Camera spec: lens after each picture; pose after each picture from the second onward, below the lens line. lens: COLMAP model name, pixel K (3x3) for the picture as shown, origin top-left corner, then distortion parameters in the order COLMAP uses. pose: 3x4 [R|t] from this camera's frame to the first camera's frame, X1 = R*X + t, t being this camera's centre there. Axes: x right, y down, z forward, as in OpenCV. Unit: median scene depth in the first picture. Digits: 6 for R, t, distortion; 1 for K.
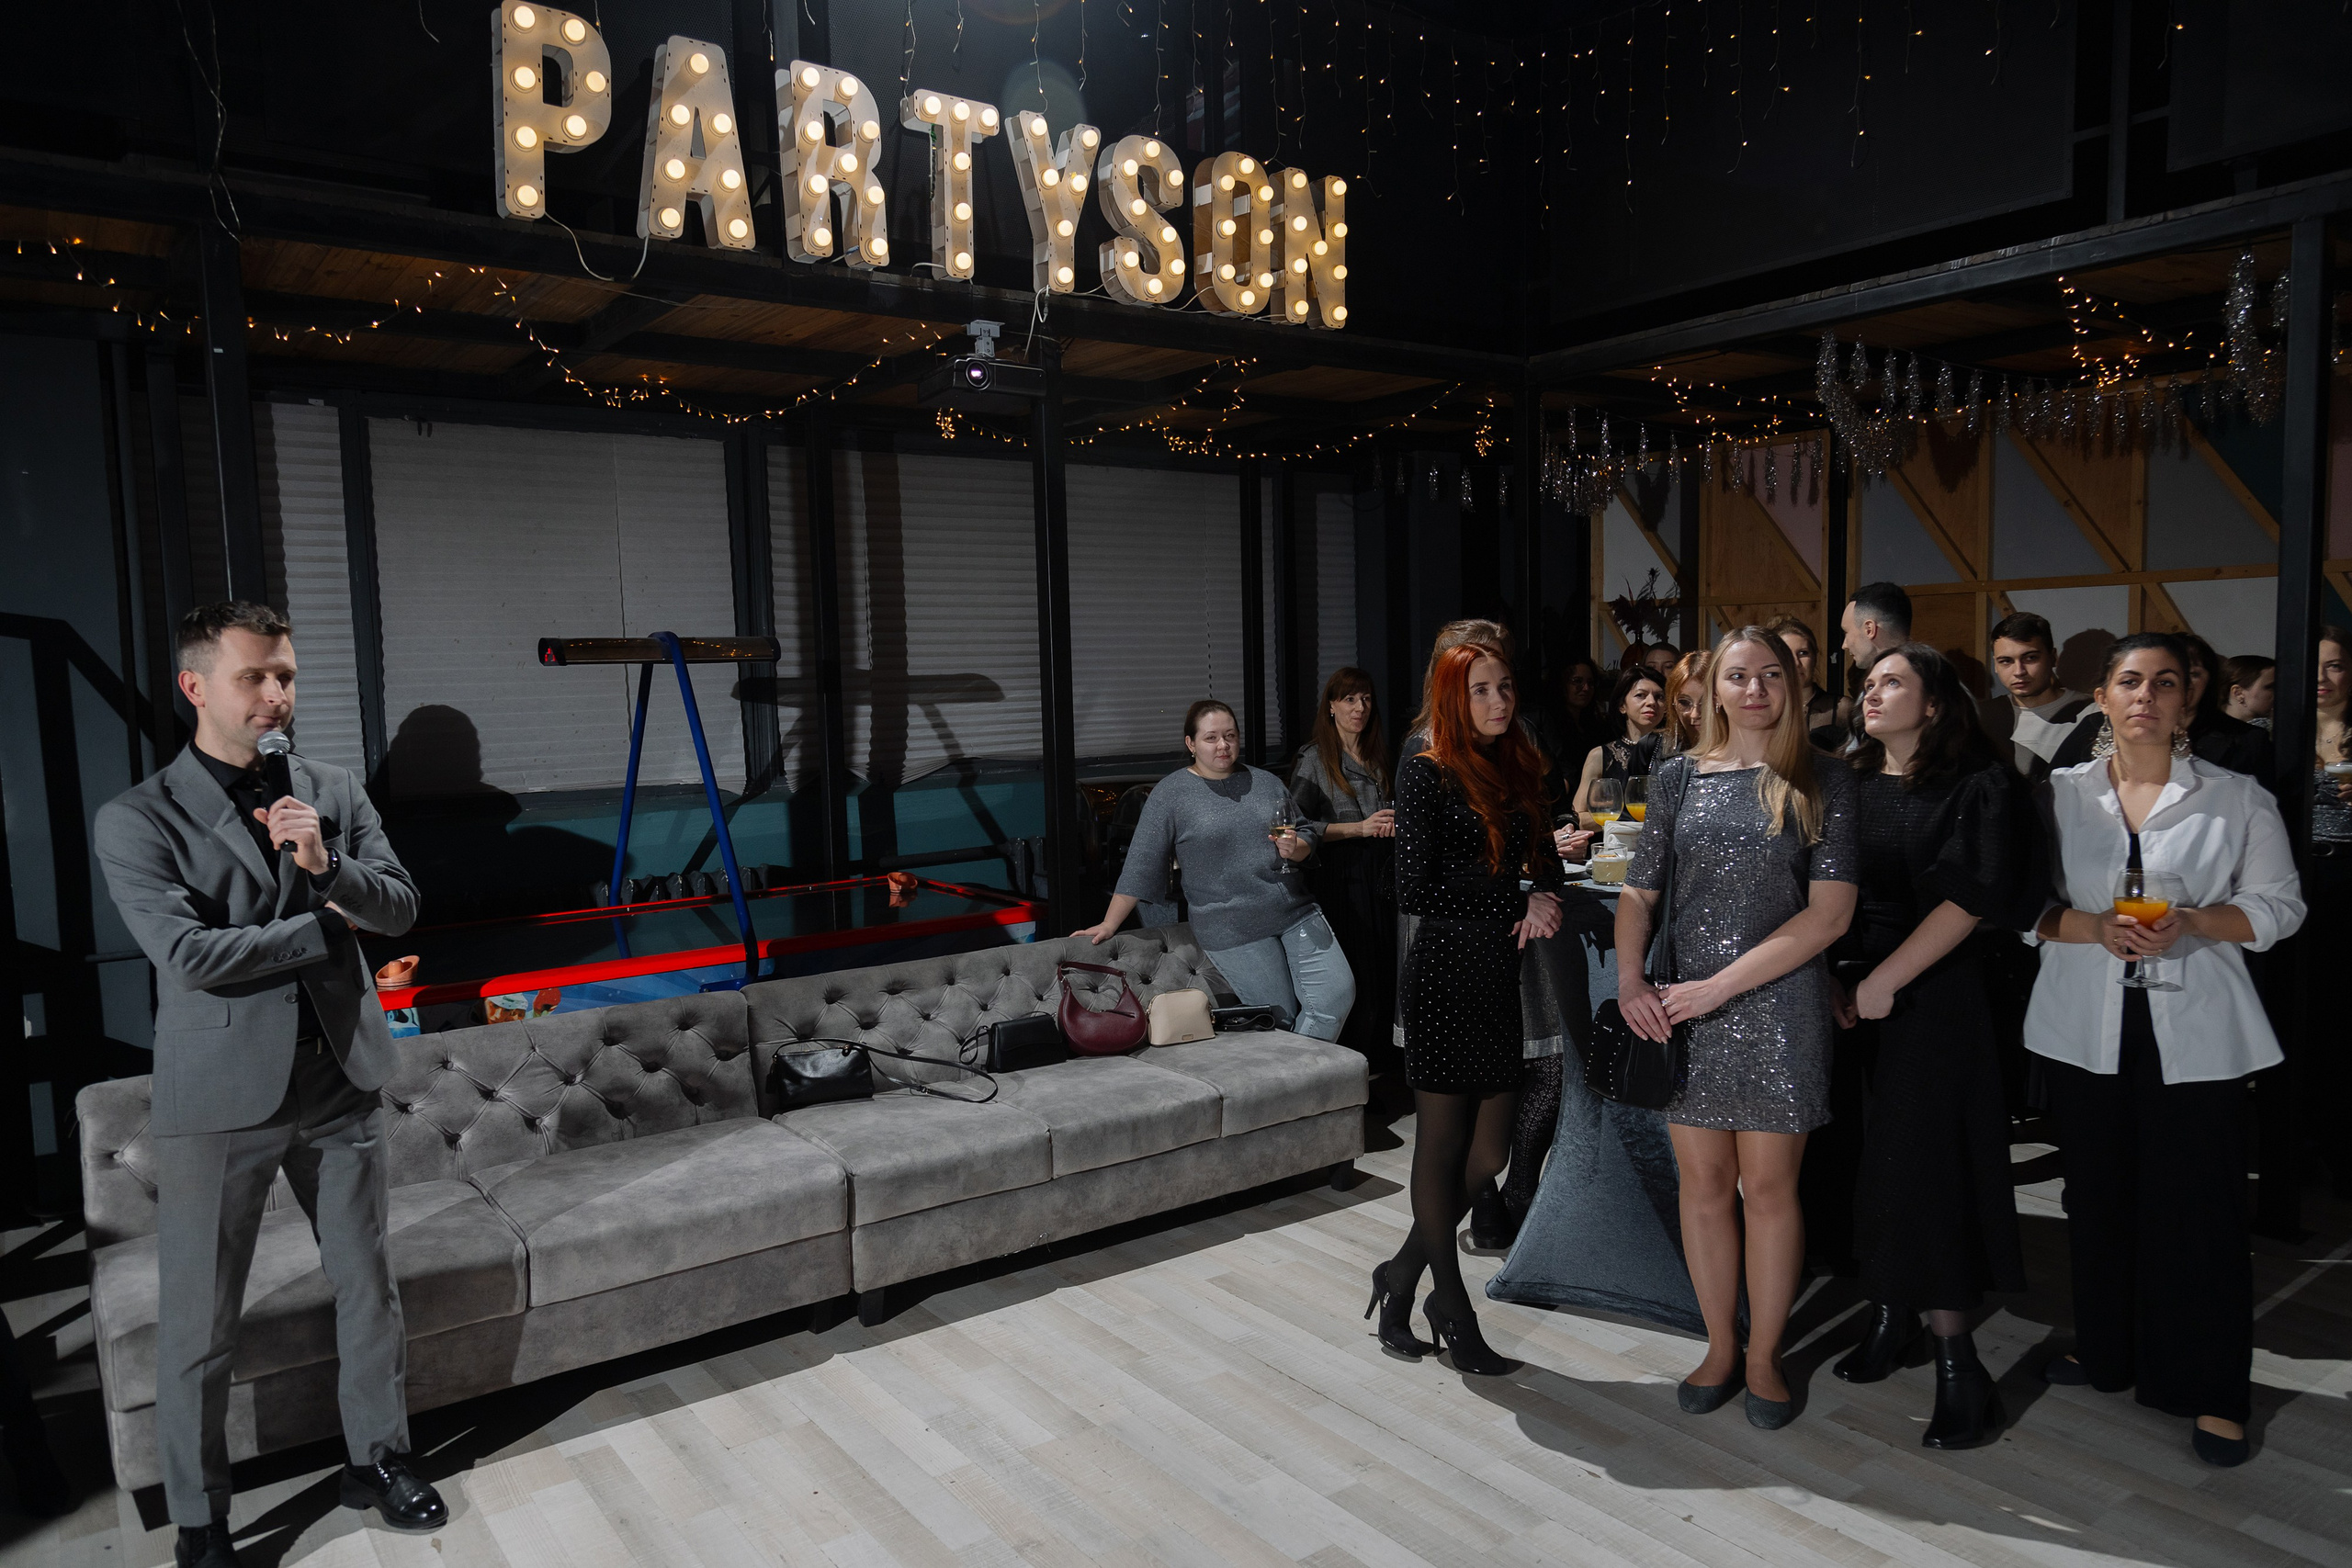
lens RADIAL K [[1671.3, 0, 1154.1], [0, 1671.3, 845.3], [0, 0, 1]] dist [0.023966, -0.003460]
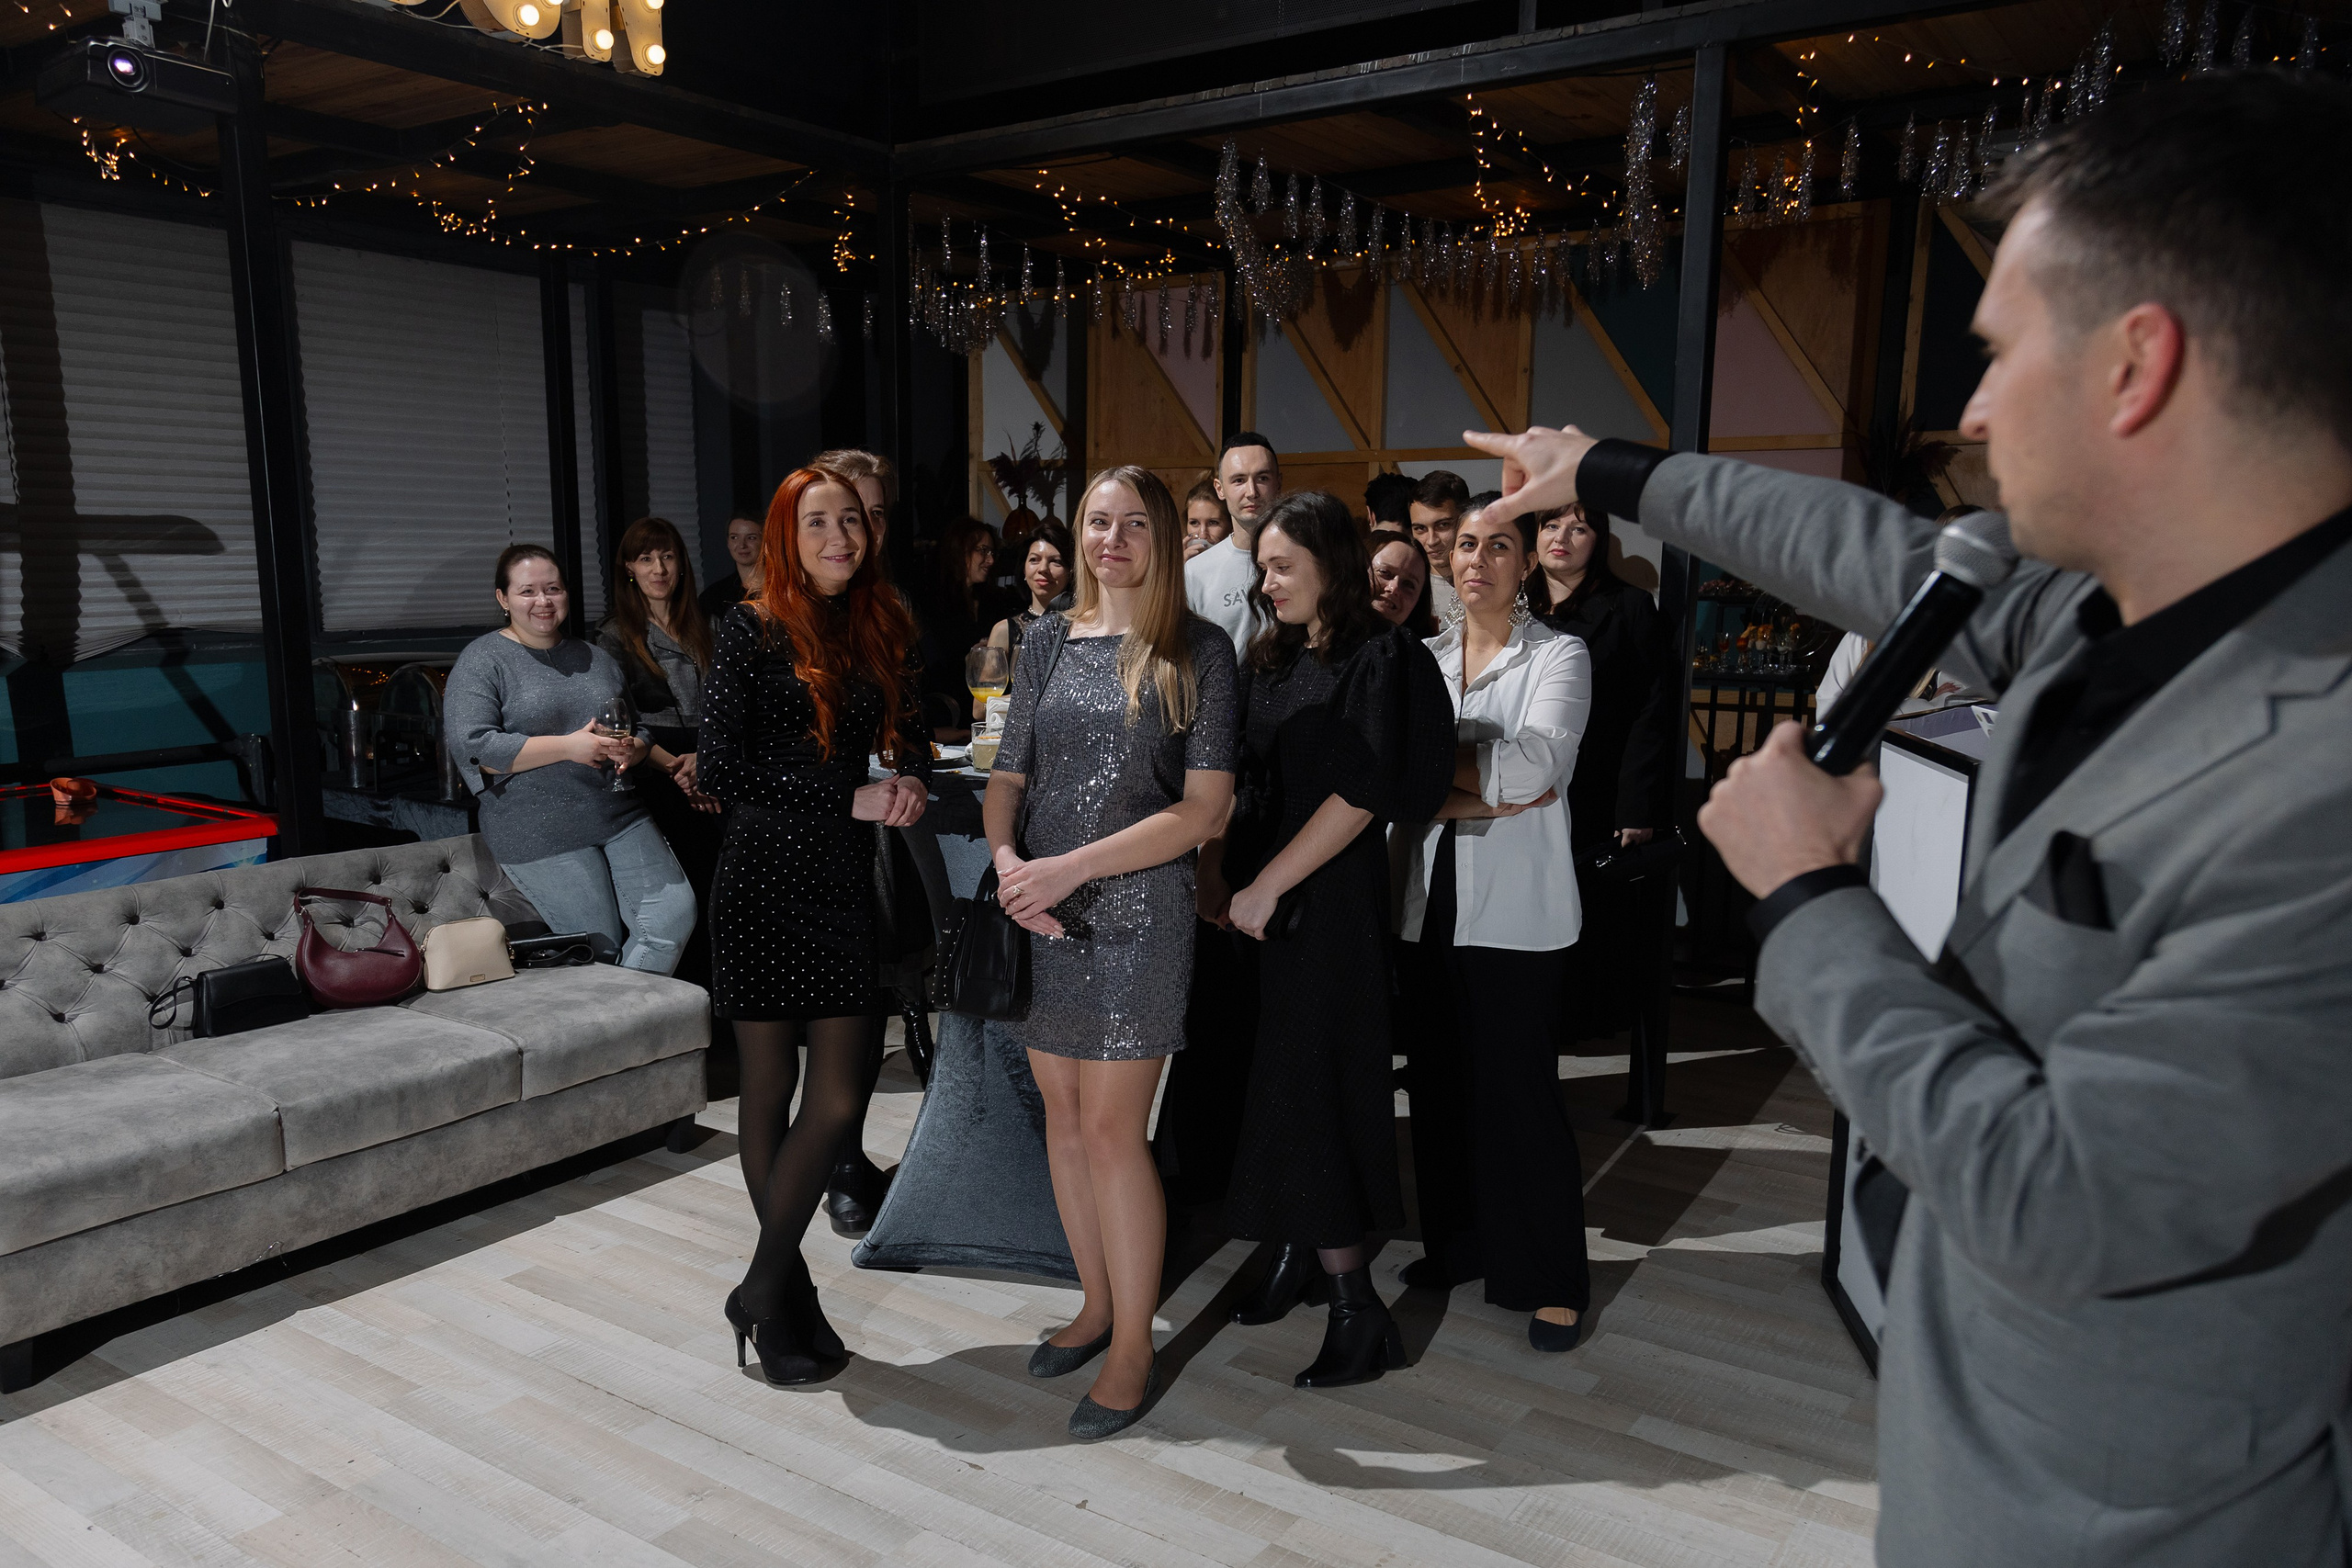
lens RADIAL K [[1703.0, 0, 1210.5], [0, 1703.0, 803.9], [0, 0, 1]] dist [0.015612, 0.004517]
pose [[0.922932, -0.010255, 0.384826, 0.033360], [0.001713, 0.999745, 0.022533, 0.015800], [-0.384958, -0.020137, 0.922714, 0.129535]]
